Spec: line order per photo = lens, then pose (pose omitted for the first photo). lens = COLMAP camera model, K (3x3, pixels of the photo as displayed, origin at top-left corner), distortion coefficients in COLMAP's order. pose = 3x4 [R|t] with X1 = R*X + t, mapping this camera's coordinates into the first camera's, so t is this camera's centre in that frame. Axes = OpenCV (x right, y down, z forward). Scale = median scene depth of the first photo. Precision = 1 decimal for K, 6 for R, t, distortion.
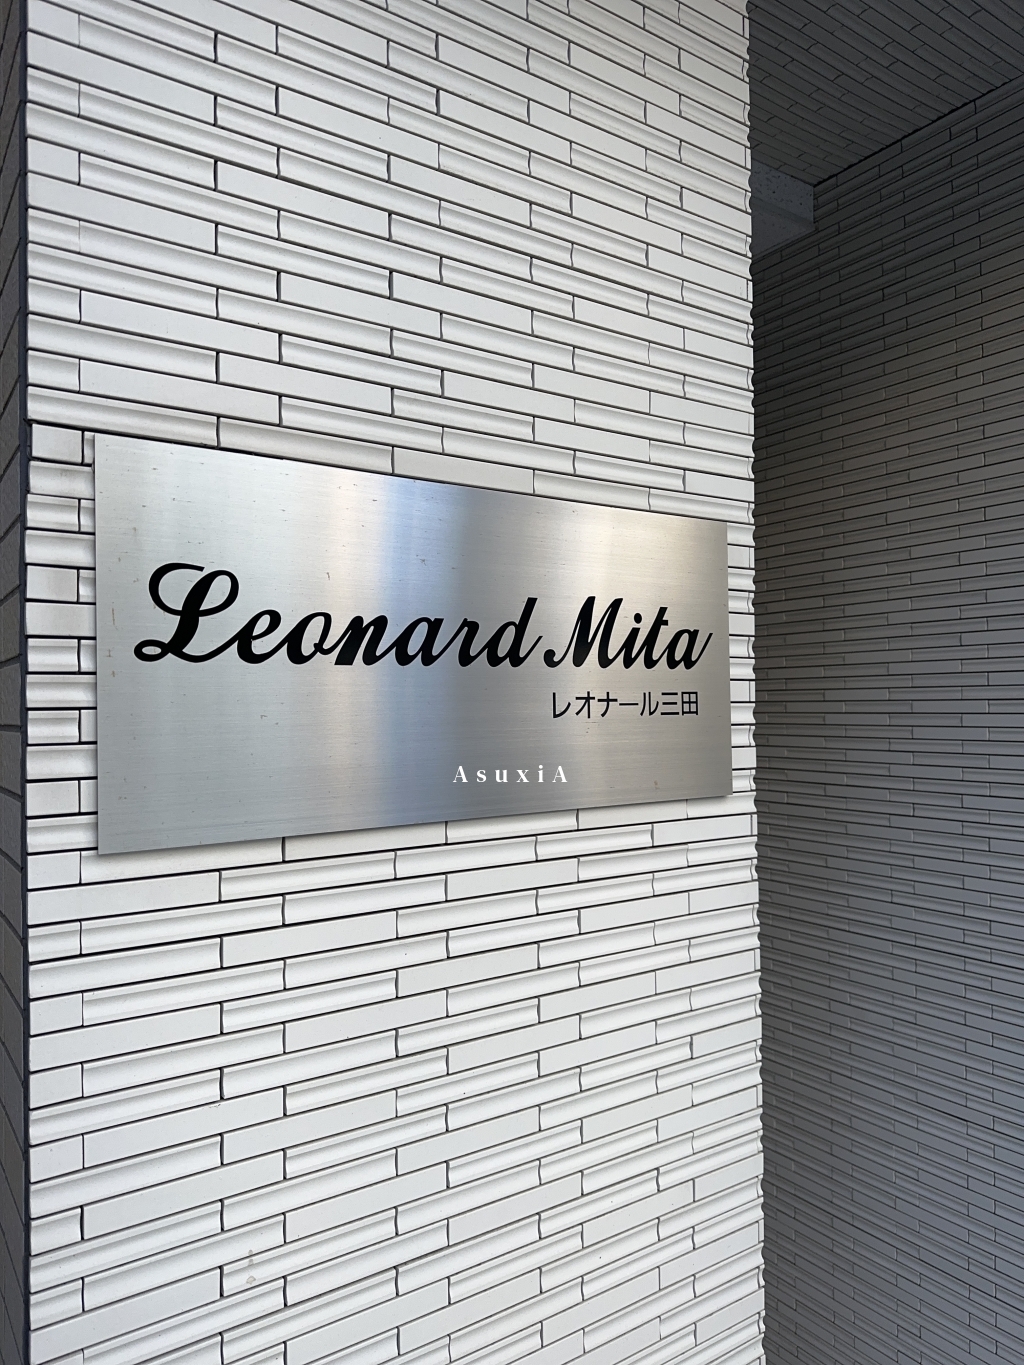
lens RADIAL K [[991.6, 0, 512.0], [0, 991.6, 682.5], [0, 0, 1]] dist [0.007830, -0.005665]
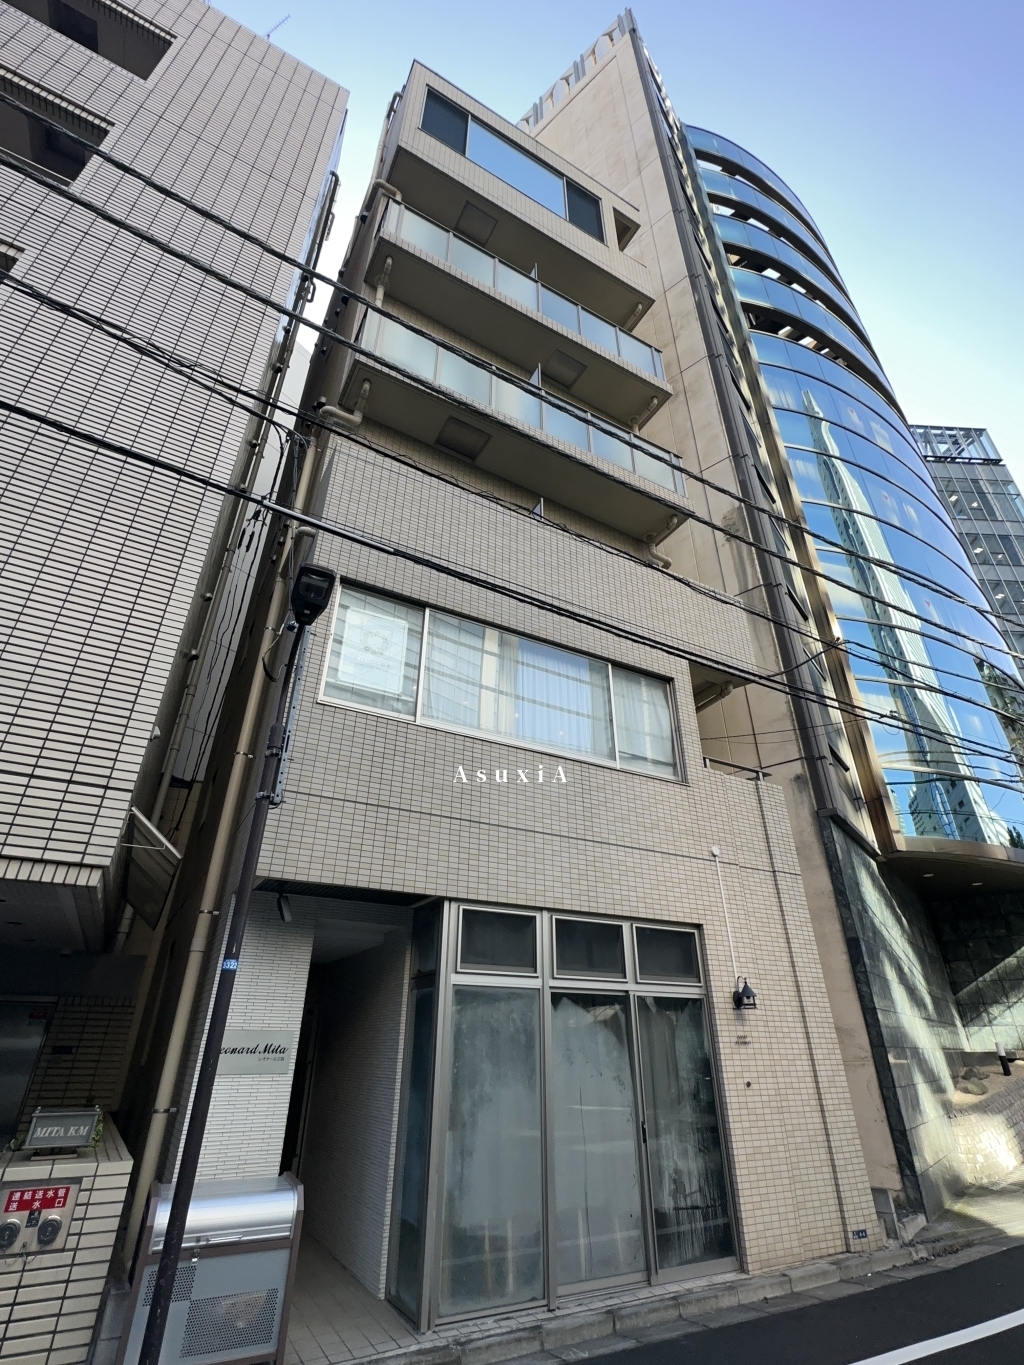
lens RADIAL K [[658.7, 0, 512.0], [0, 658.7, 682.5], [0, 0, 1]] dist [-0.003147, -0.000686]
pose [[0.995143, -0.035415, -0.091850, 2.930192], [-0.013637, 0.874453, -0.484919, -0.096940], [0.097492, 0.483816, 0.869723, -5.424343]]
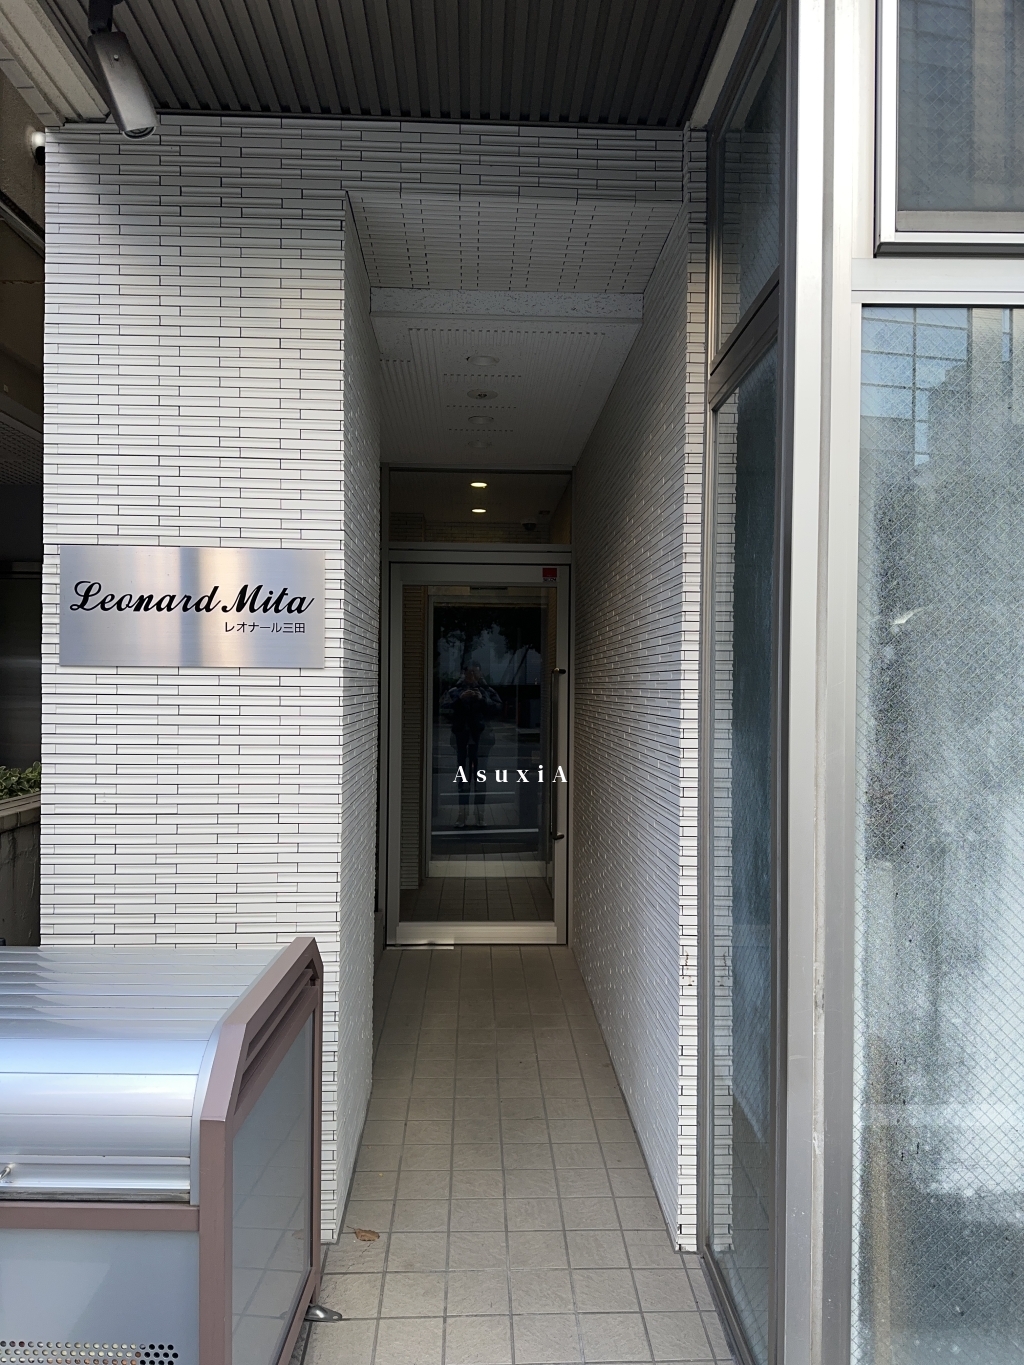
lens RADIAL K [[991.6, 0, 512.0], [0, 991.6, 682.5], [0, 0, 1]] dist [0.007830, -0.005665]
pose [[0.847407, 0.018999, -0.530604, 2.197131], [-0.008422, 0.999715, 0.022346, 0.111079], [0.530878, -0.014468, 0.847325, -0.882625]]
